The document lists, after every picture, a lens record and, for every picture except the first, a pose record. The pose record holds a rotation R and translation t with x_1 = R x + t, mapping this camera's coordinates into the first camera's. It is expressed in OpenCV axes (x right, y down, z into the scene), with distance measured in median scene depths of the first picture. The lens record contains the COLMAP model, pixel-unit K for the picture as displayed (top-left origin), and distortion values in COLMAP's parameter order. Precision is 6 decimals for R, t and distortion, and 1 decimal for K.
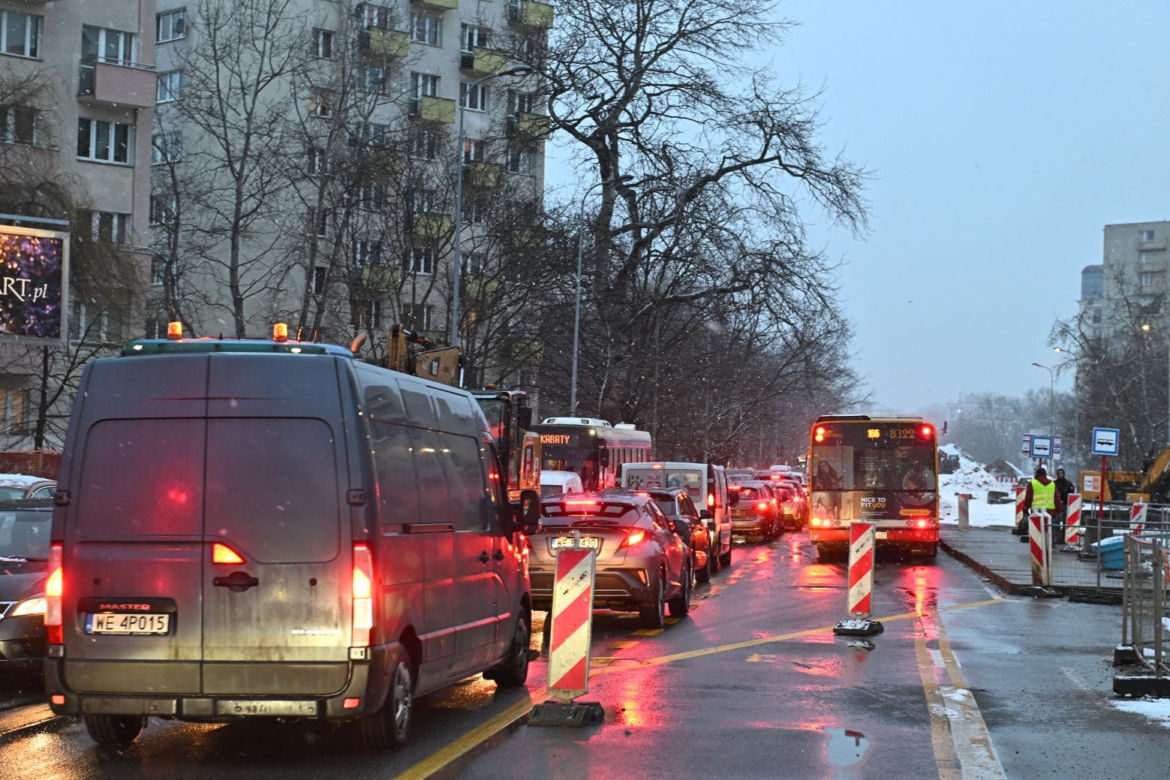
lens RADIAL K [[2146.7, 0, 585.0], [0, 2146.7, 390.0], [0, 0, 1]] dist [0.049029, 0.057067]
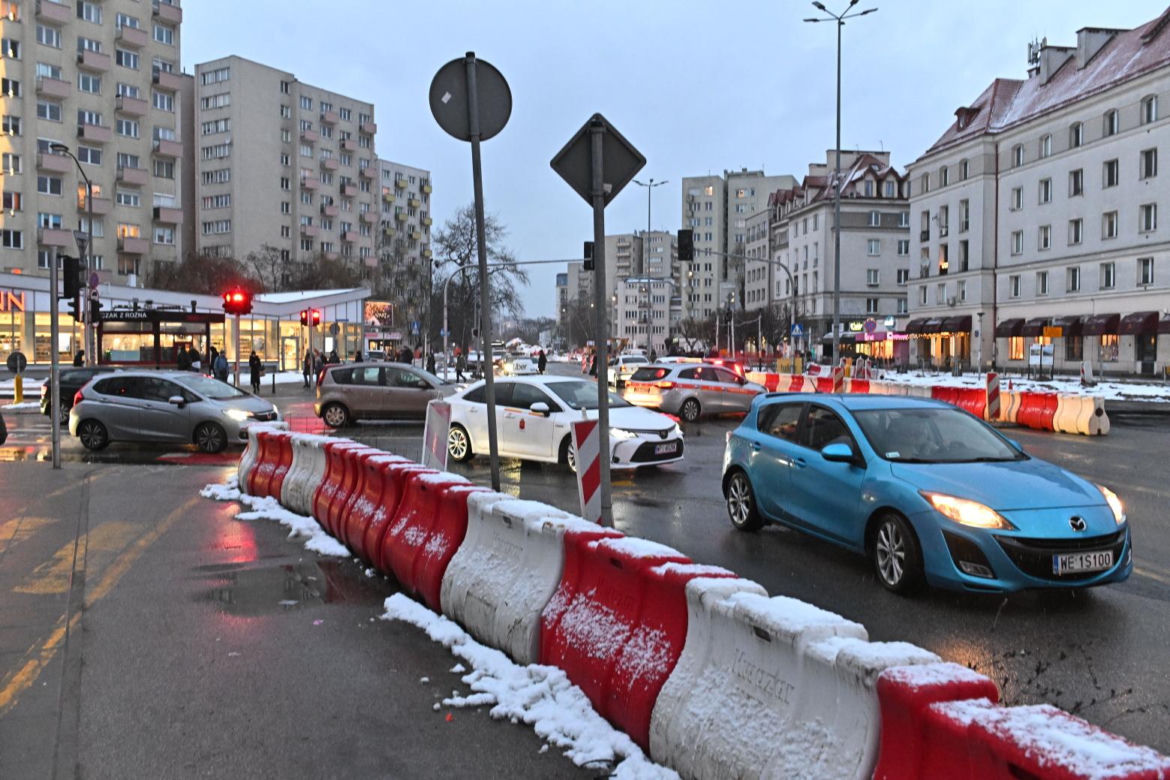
lens RADIAL K [[982.1, 0, 585.0], [0, 982.1, 390.0], [0, 0, 1]] dist [-0.002288, -0.000141]
pose [[0.960626, -0.040229, 0.274919, -0.277949], [0.017854, 0.996355, 0.083410, -0.035806], [-0.277272, -0.075218, 0.957843, -0.763041]]
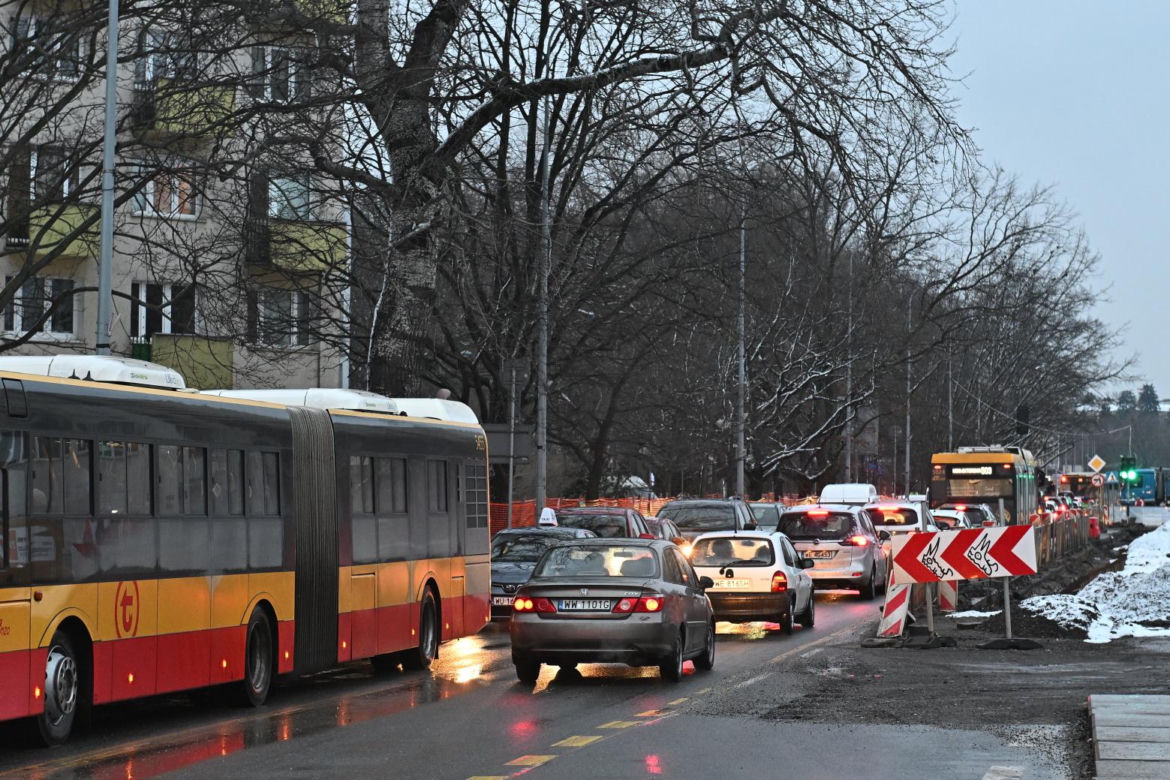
lens RADIAL K [[3069.2, 0, 585.0], [0, 3069.2, 390.0], [0, 0, 1]] dist [-0.036610, -0.389746]
pose [[0.998105, -0.020634, -0.057973, 0.084406], [0.020614, 0.999787, -0.000944, 0.016576], [0.057980, -0.000253, 0.998318, 0.431545]]
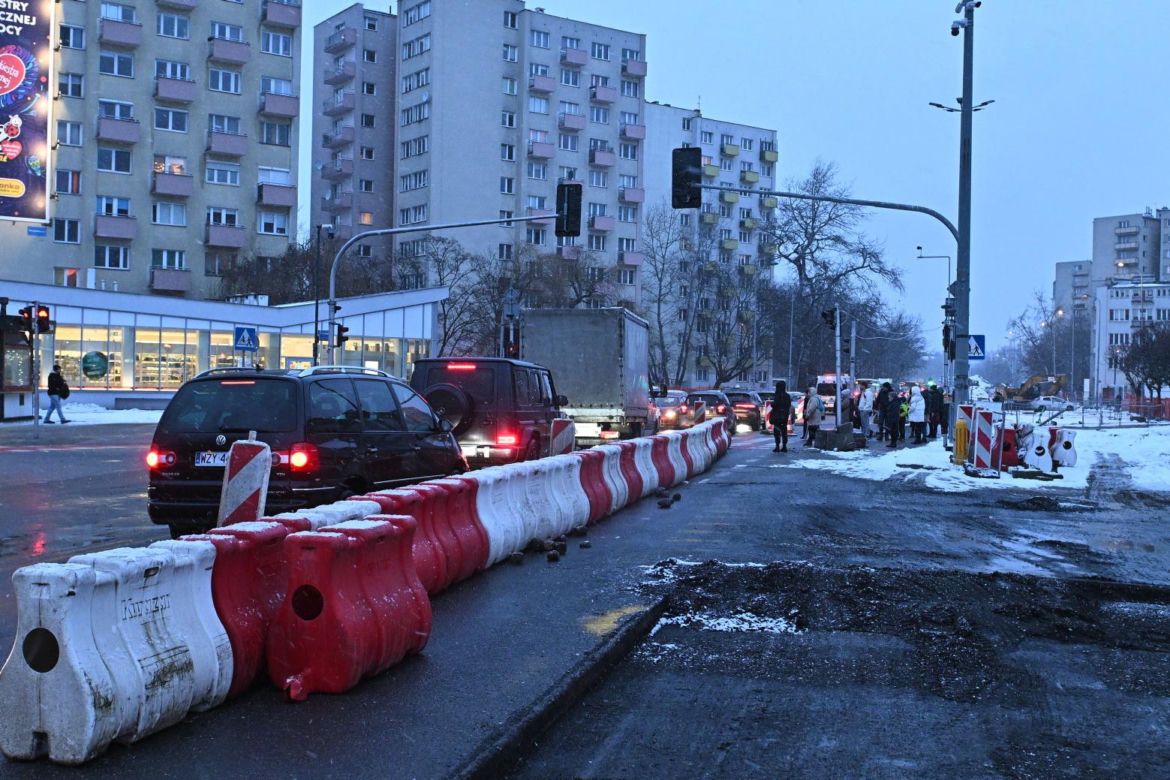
lens RADIAL K [[1306.7, 0, 585.0], [0, 1306.7, 390.0], [0, 0, 1]] dist [0.016885, -0.023161]
pose [[0.988482, -0.009247, -0.151055, -0.010501], [0.014678, 0.999284, 0.034874, -0.020977], [0.150624, -0.036690, 0.987910, -0.606786]]
